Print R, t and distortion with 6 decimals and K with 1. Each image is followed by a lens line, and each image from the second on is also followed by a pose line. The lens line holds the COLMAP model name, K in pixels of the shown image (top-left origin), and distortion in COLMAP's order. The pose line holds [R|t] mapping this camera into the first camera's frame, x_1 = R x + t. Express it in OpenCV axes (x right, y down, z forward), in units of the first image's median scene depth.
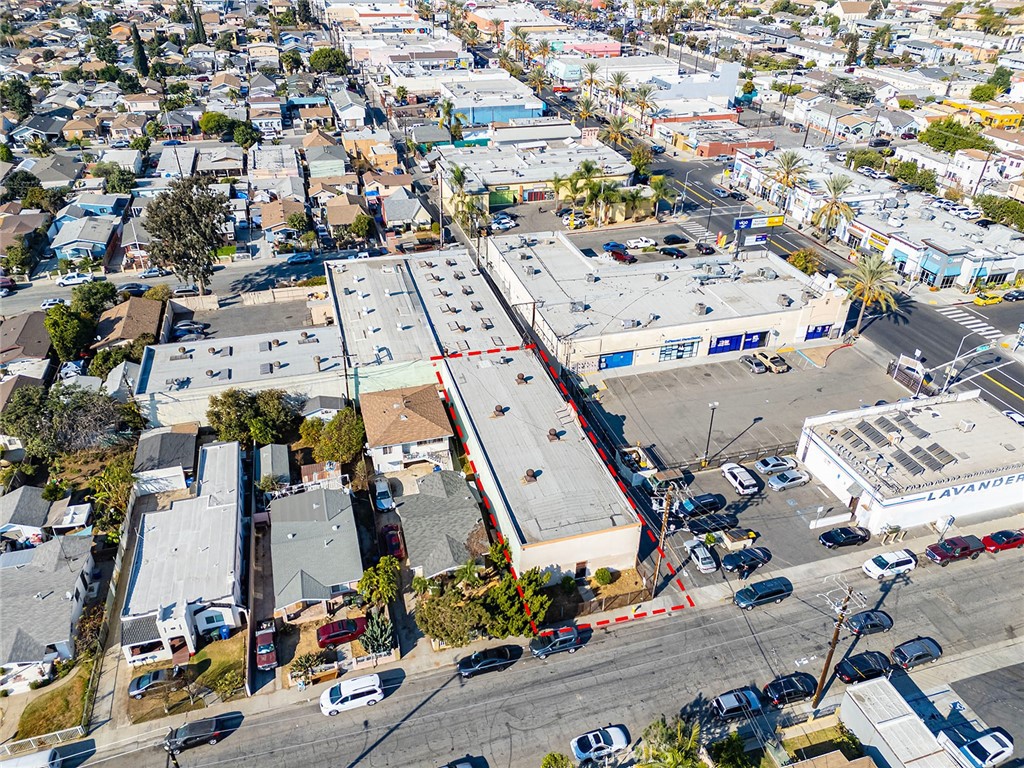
lens RADIAL K [[742.5, 0, 512.0], [0, 742.5, 384.0], [0, 0, 1]] dist [0.071482, -0.063461]
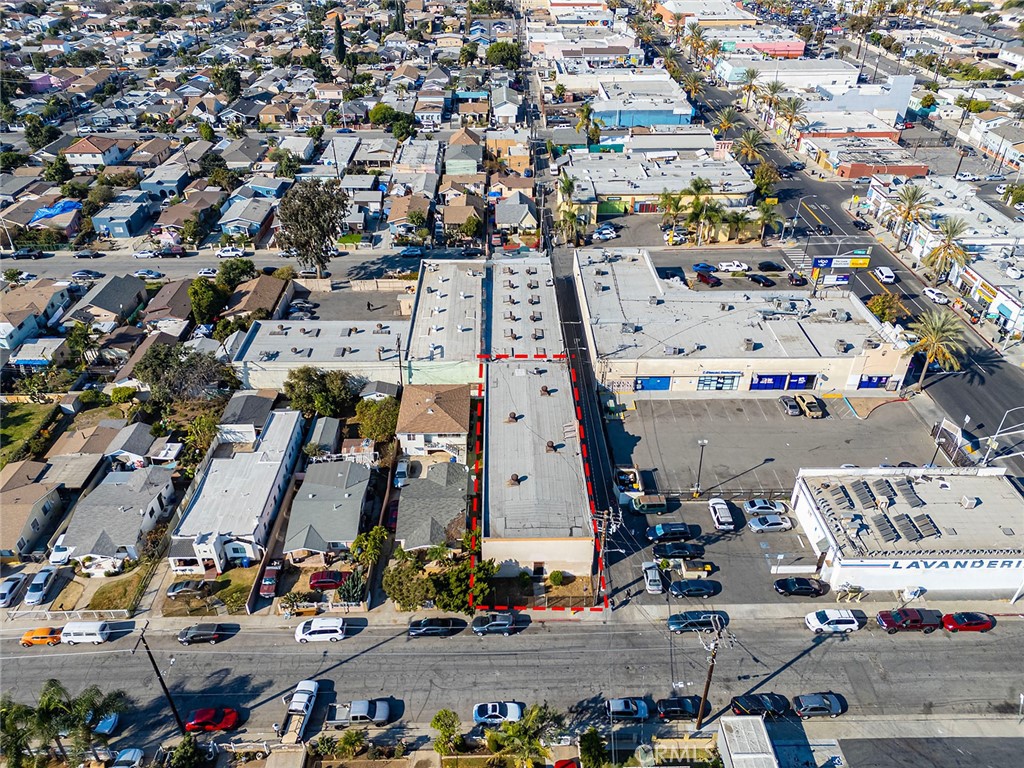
lens RADIAL K [[742.5, 0, 512.0], [0, 742.5, 384.0], [0, 0, 1]] dist [0.071482, -0.063461]
pose [[0.964903, 0.137487, -0.223738, 0.192558], [-0.130944, 0.990418, 0.043894, -0.053915], [0.227629, -0.013056, 0.973660, -0.083104]]
